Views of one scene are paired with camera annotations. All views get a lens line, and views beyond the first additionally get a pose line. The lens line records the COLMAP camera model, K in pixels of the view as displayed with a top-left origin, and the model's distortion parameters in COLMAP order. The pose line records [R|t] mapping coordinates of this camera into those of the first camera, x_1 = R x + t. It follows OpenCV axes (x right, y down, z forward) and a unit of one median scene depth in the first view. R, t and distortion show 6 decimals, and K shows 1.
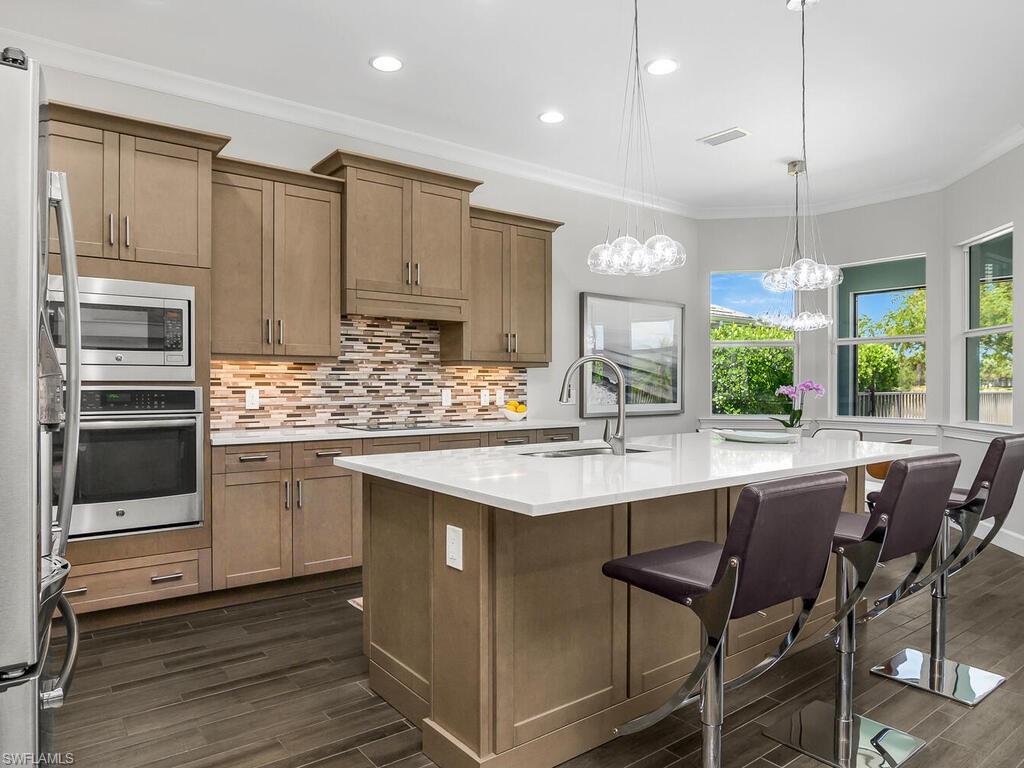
lens RADIAL K [[663.8, 0, 510.0], [0, 663.8, 386.9], [0, 0, 1]] dist [-0.009599, 0.001335]
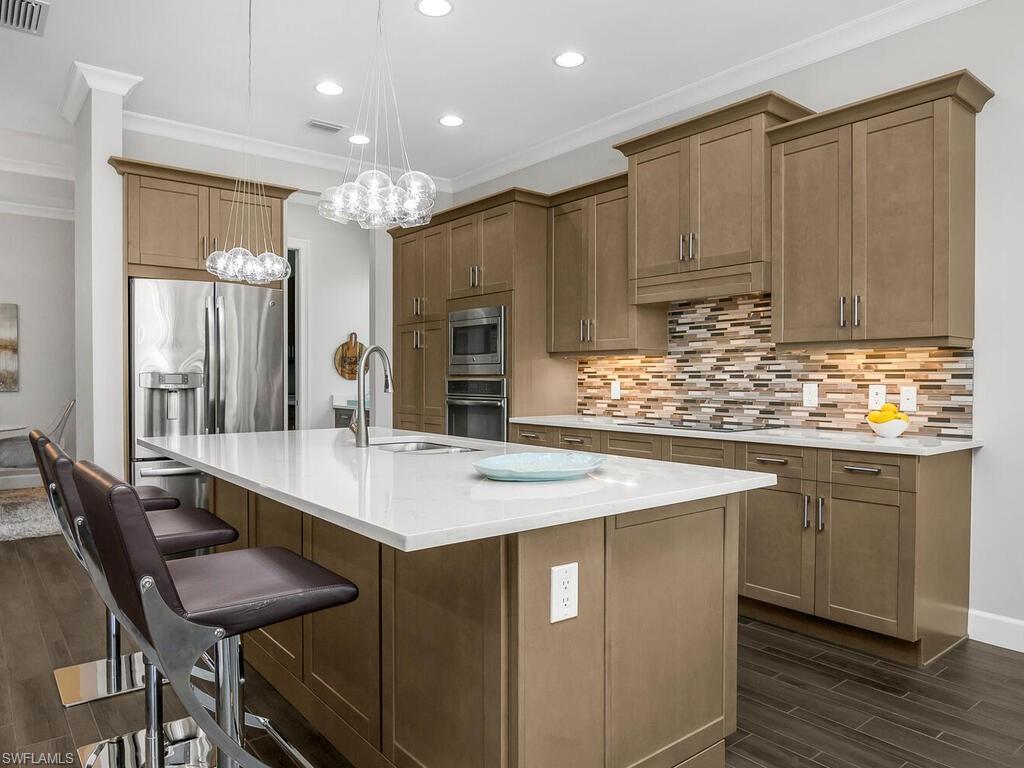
lens RADIAL K [[696.9, 0, 502.9], [0, 696.9, 386.2], [0, 0, 1]] dist [-0.009933, -0.003219]
pose [[0.009040, 0.009292, -0.999916, 0.700954], [-0.007709, 0.999928, 0.009223, 0.002136], [0.999929, 0.007625, 0.009111, 0.709275]]
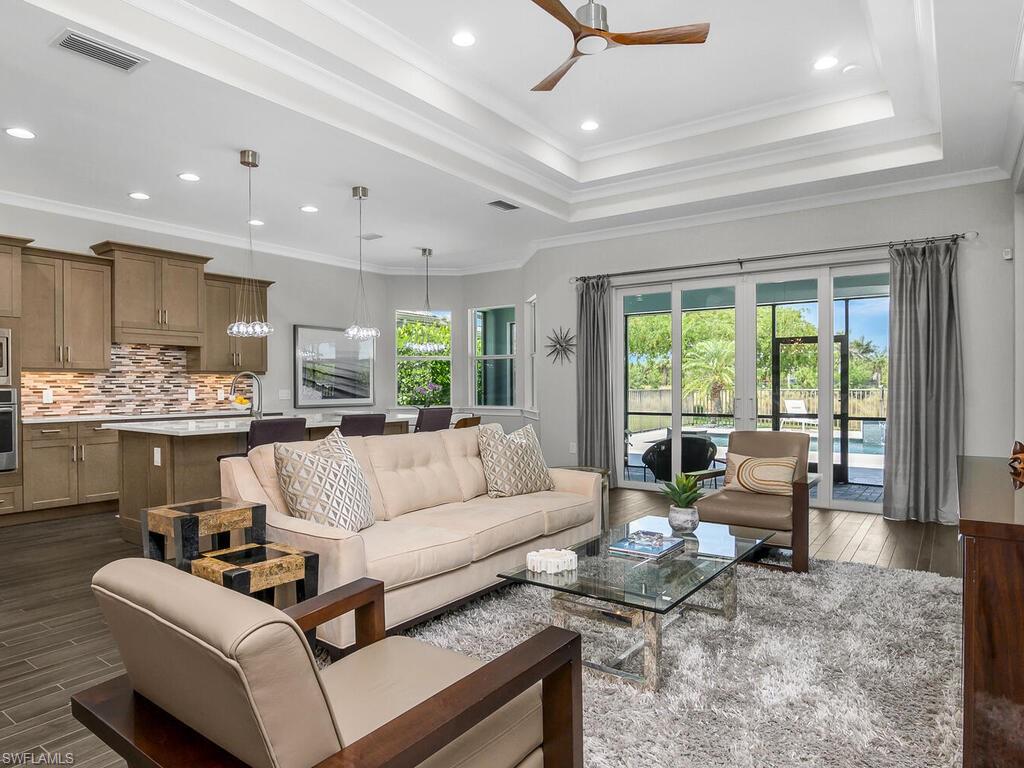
lens RADIAL K [[633.7, 0, 508.1], [0, 633.7, 388.3], [0, 0, 1]] dist [-0.022749, -0.001366]
pose [[0.958664, -0.005839, 0.284481, 0.202633], [0.005699, 0.999983, 0.001320, 0.002920], [-0.284484, 0.000356, 0.958681, -0.632416]]
